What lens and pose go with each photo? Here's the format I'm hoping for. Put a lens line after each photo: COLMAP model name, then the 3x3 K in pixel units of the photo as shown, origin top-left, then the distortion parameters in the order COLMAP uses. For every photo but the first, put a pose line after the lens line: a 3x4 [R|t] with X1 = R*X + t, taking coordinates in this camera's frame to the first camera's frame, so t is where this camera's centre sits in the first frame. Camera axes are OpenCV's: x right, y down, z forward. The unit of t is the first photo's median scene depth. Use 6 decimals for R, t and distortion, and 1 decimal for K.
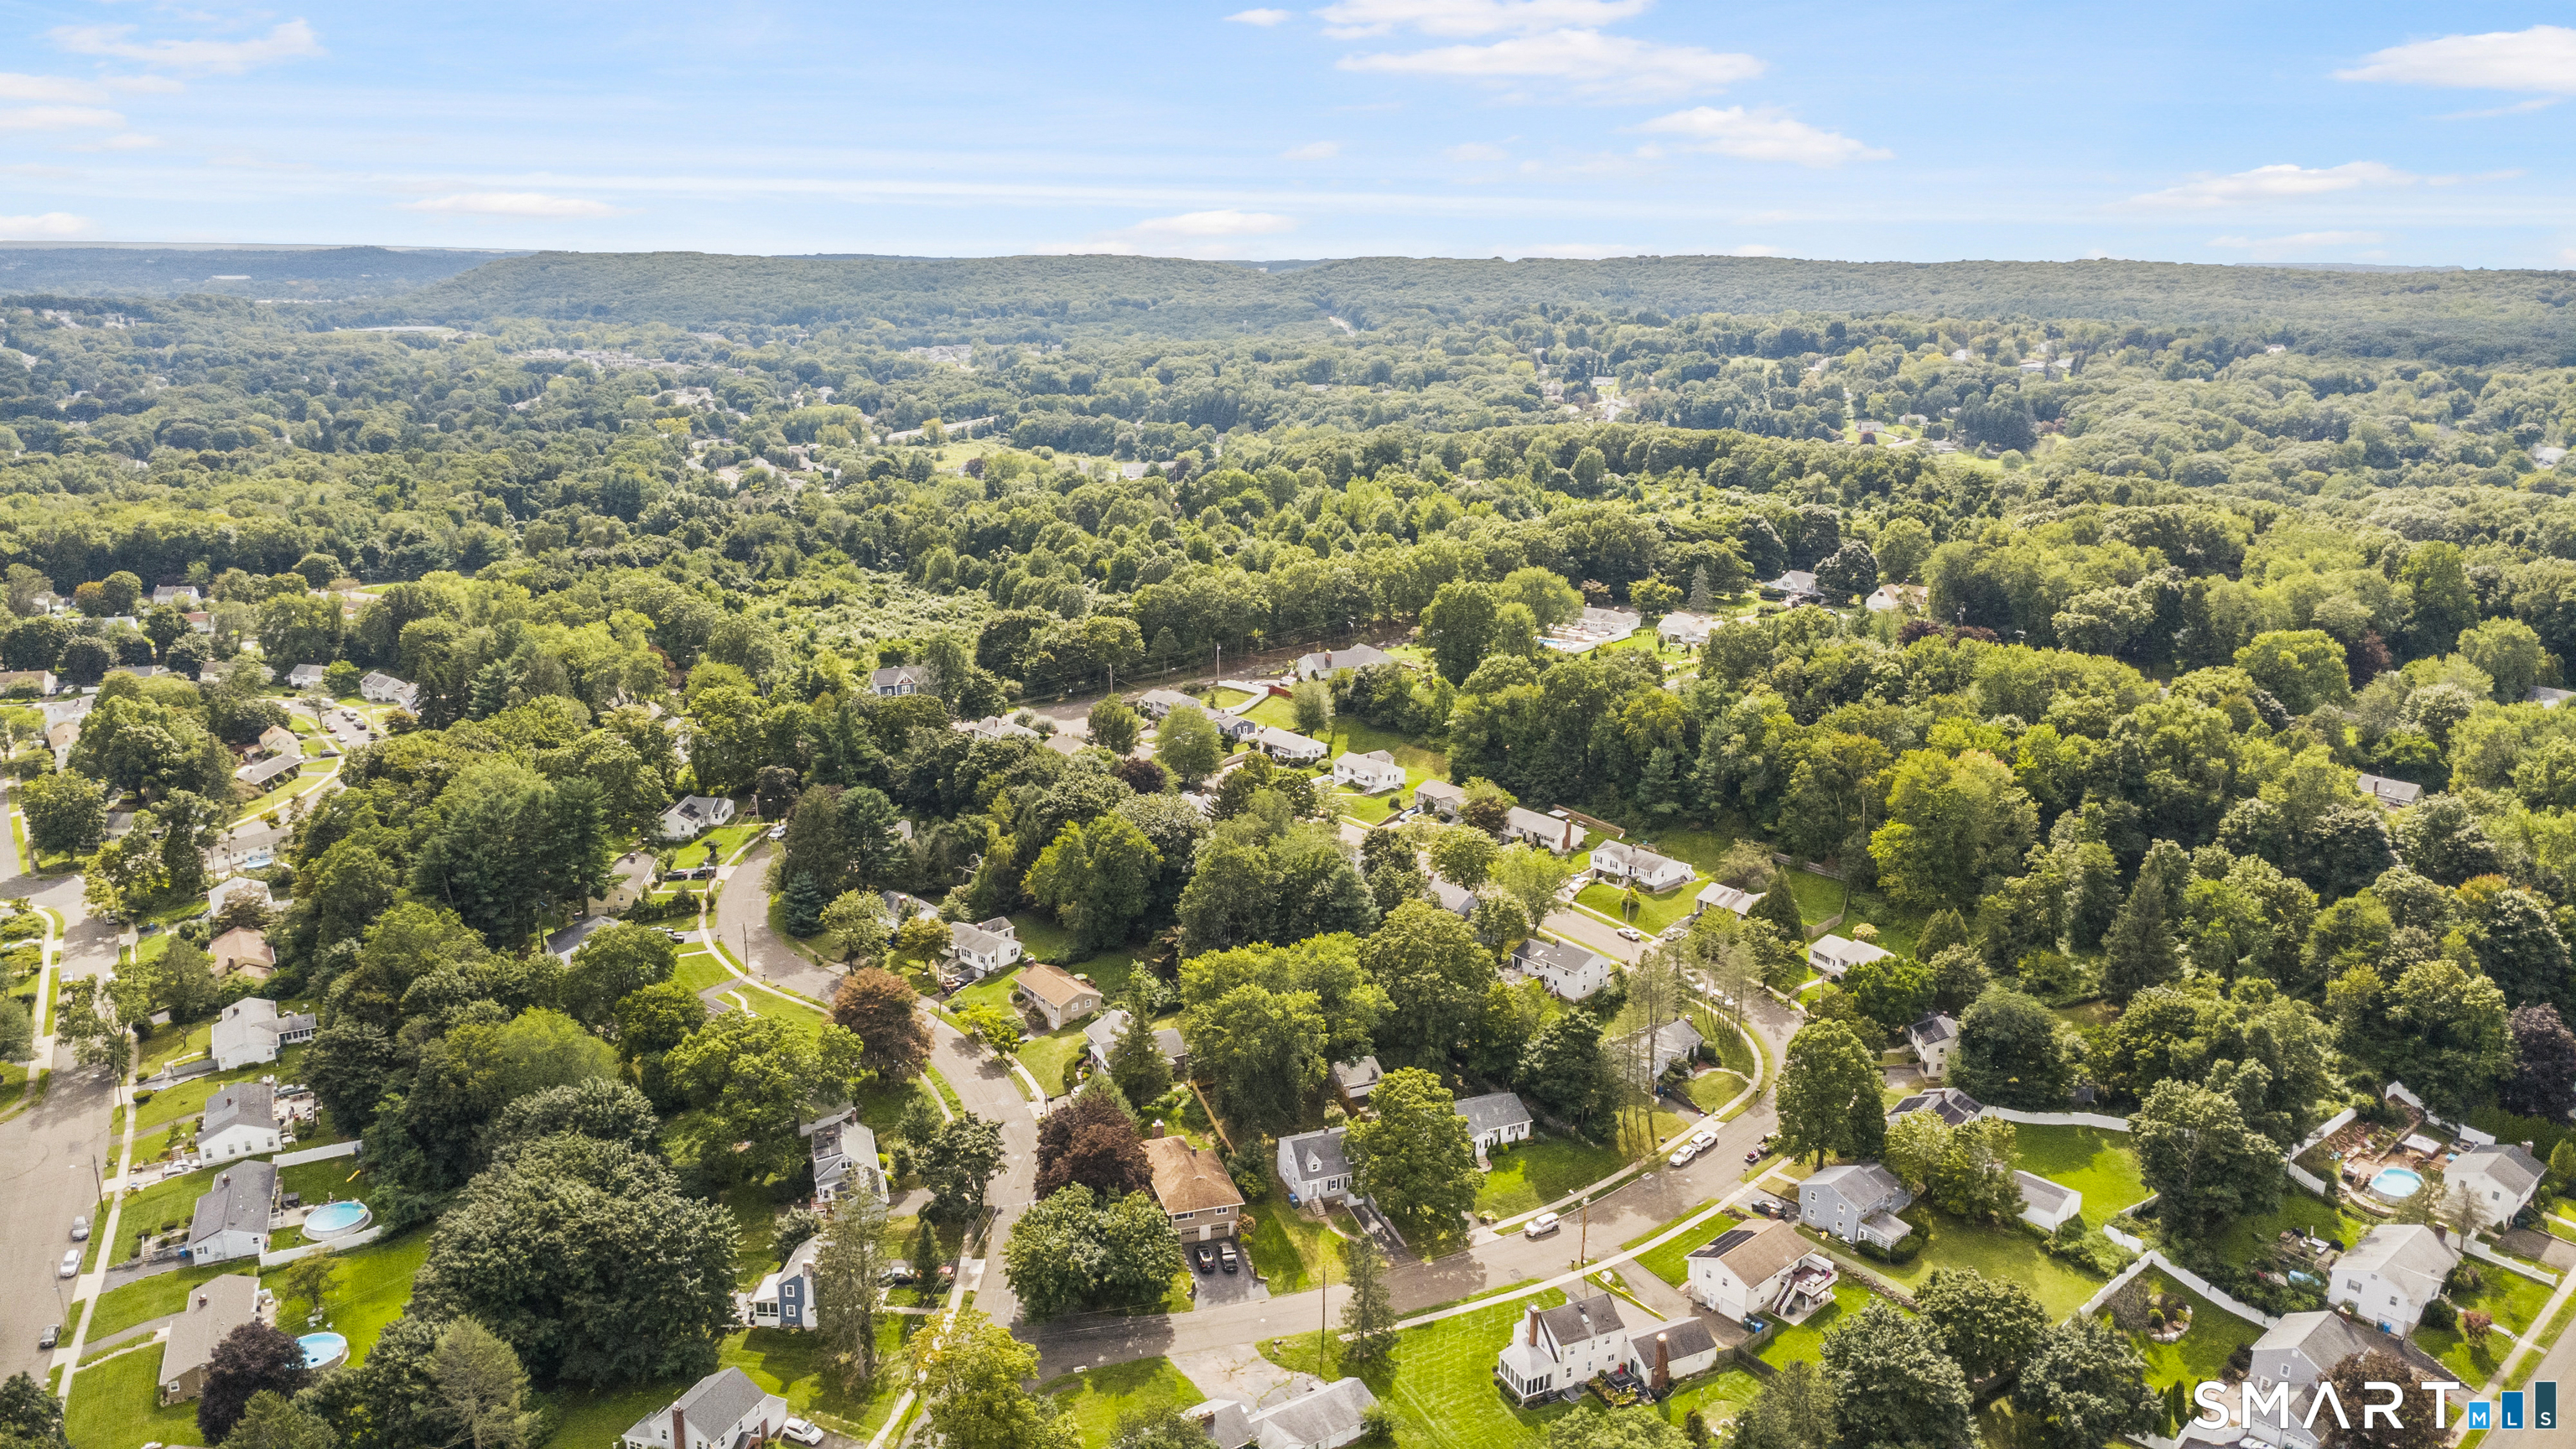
lens RADIAL K [[1796.7, 0, 1285.4], [0, 1796.7, 719.0], [0, 0, 1]] dist [0.032905, -0.044148]
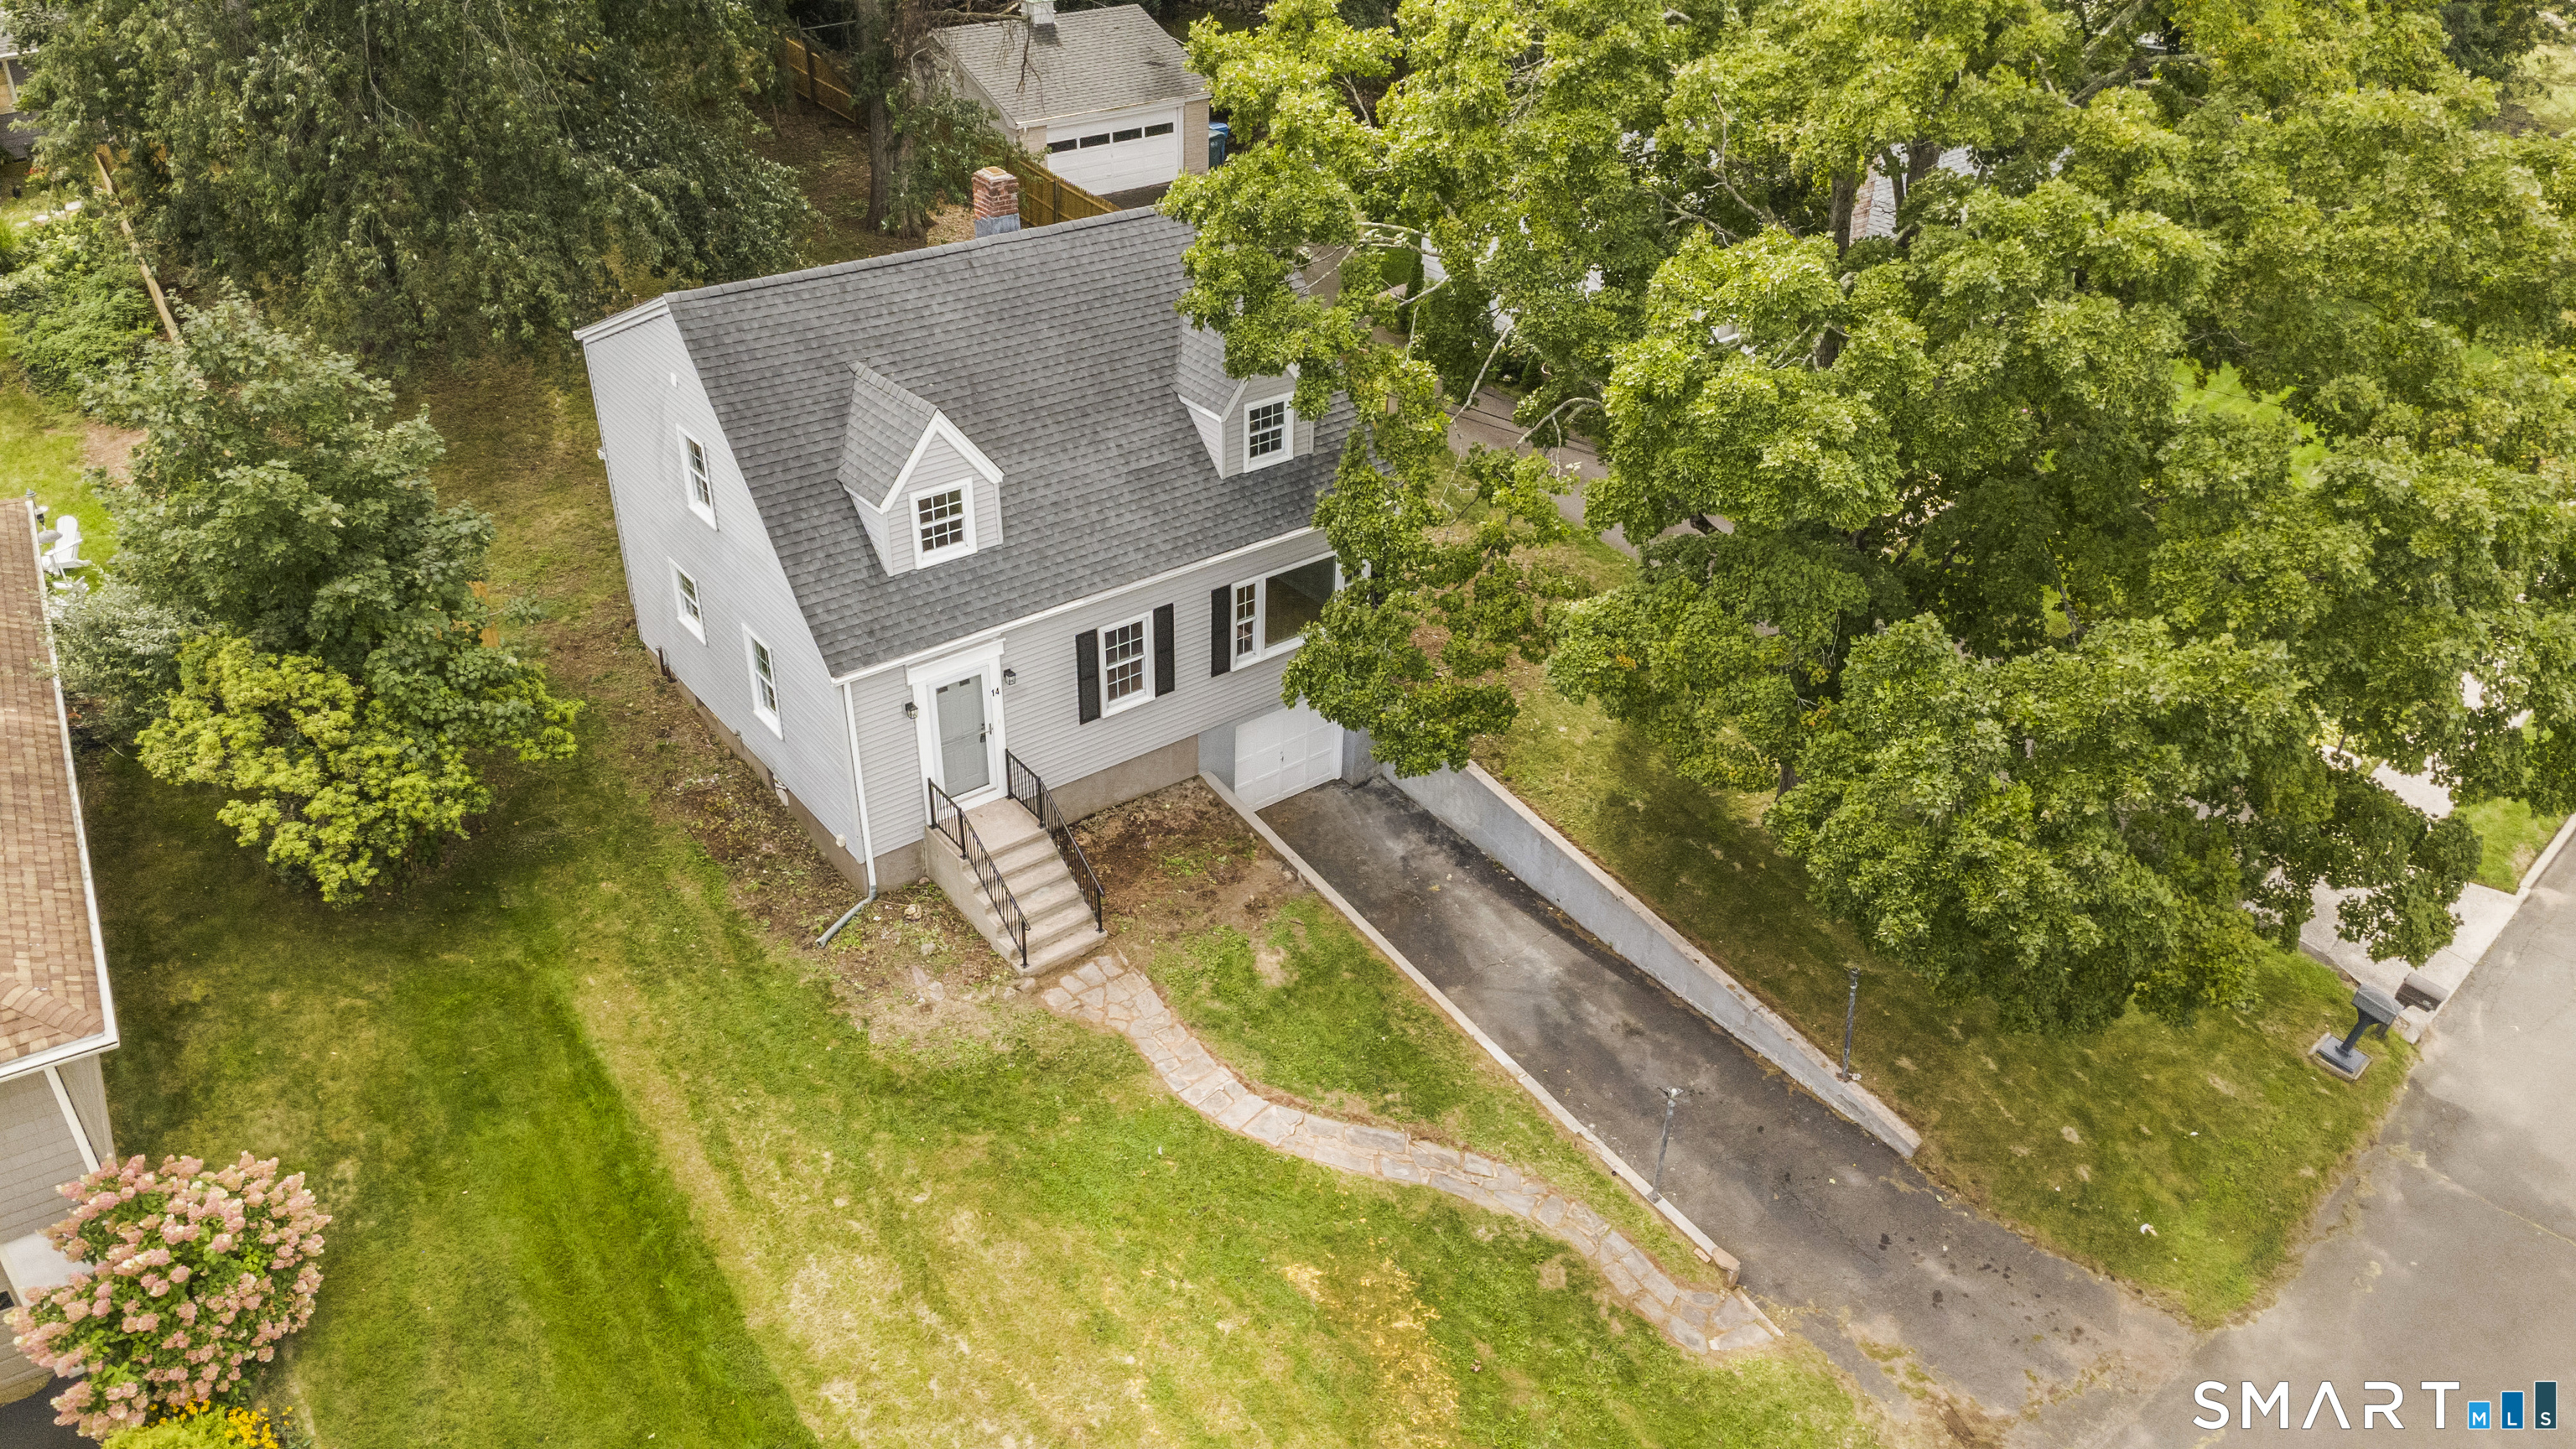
lens RADIAL K [[1796.7, 0, 1279.3], [0, 1796.7, 720.8], [0, 0, 1]] dist [0.032905, -0.044148]
pose [[0.963312, -0.132597, 0.233341, 0.008263], [0.057454, 0.951158, 0.303311, 0.202630], [-0.262162, -0.278777, 0.923880, 0.791140]]
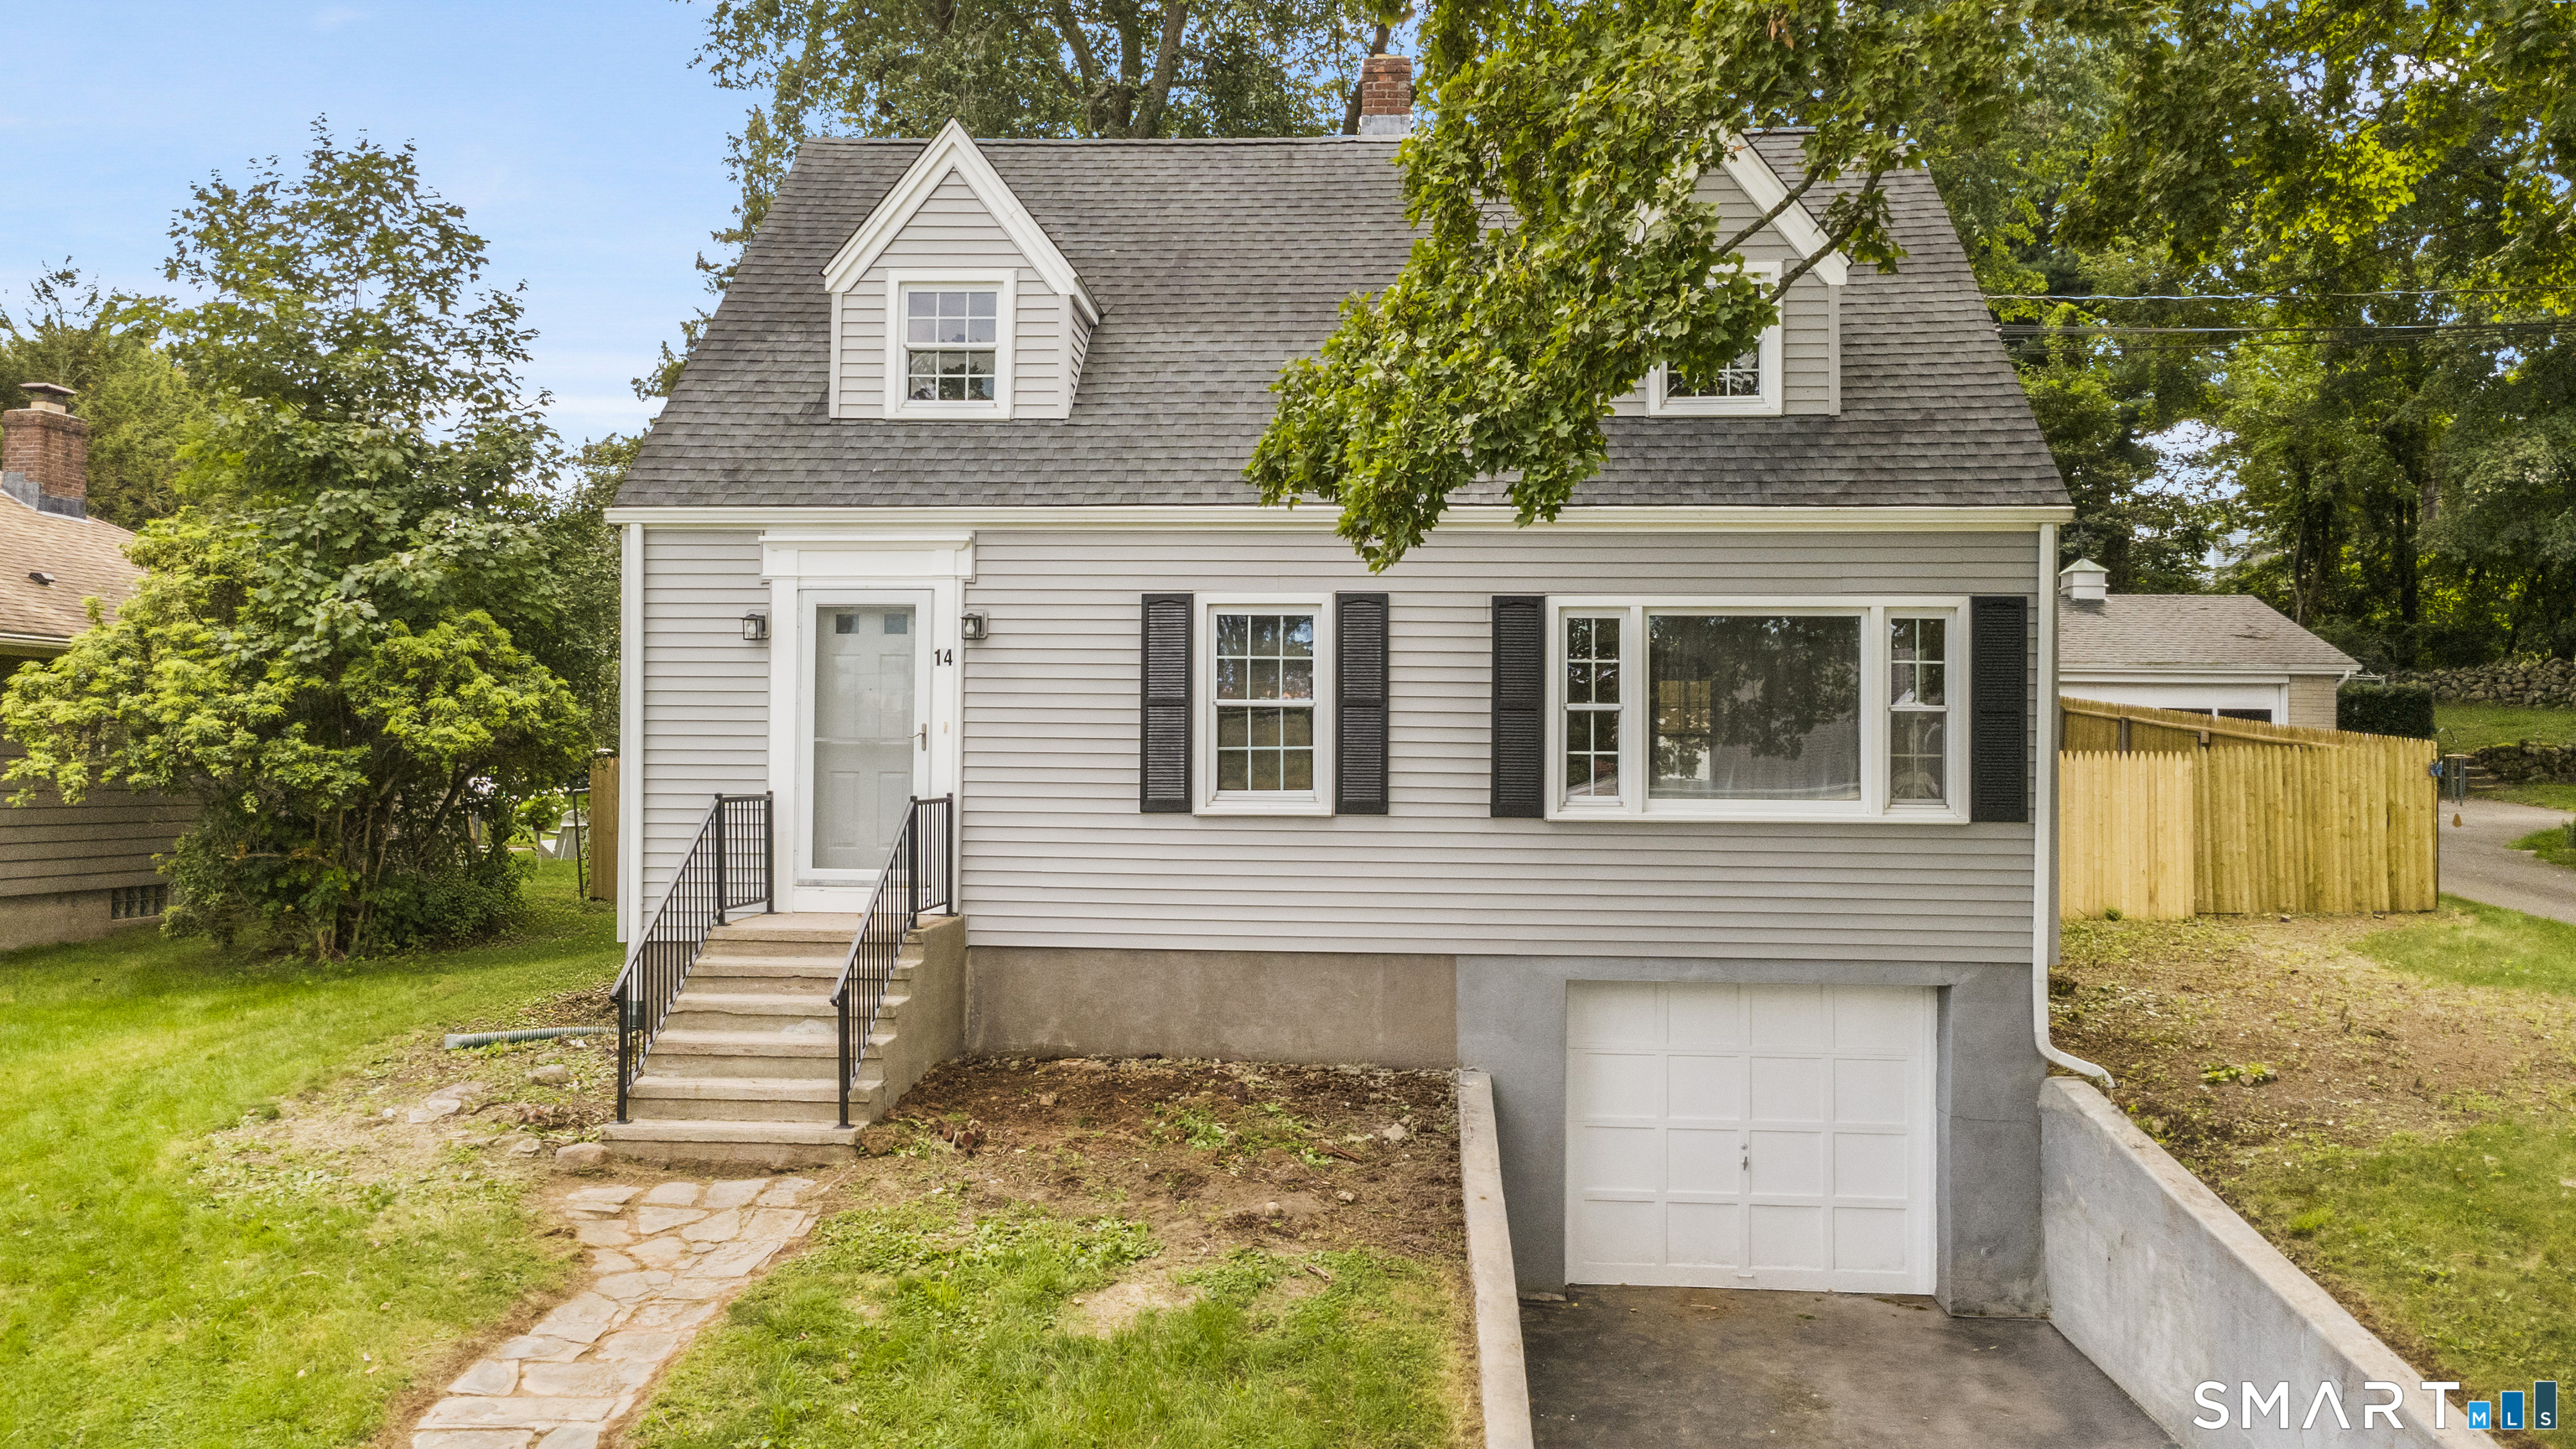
lens RADIAL K [[1796.7, 0, 1271.9], [0, 1796.7, 726.9], [0, 0, 1]] dist [0.032905, -0.044148]
pose [[0.900484, -0.017219, -0.434548, 0.043260], [-0.111375, 0.956761, -0.268707, 0.241506], [0.420385, 0.290364, 0.859631, 0.845792]]
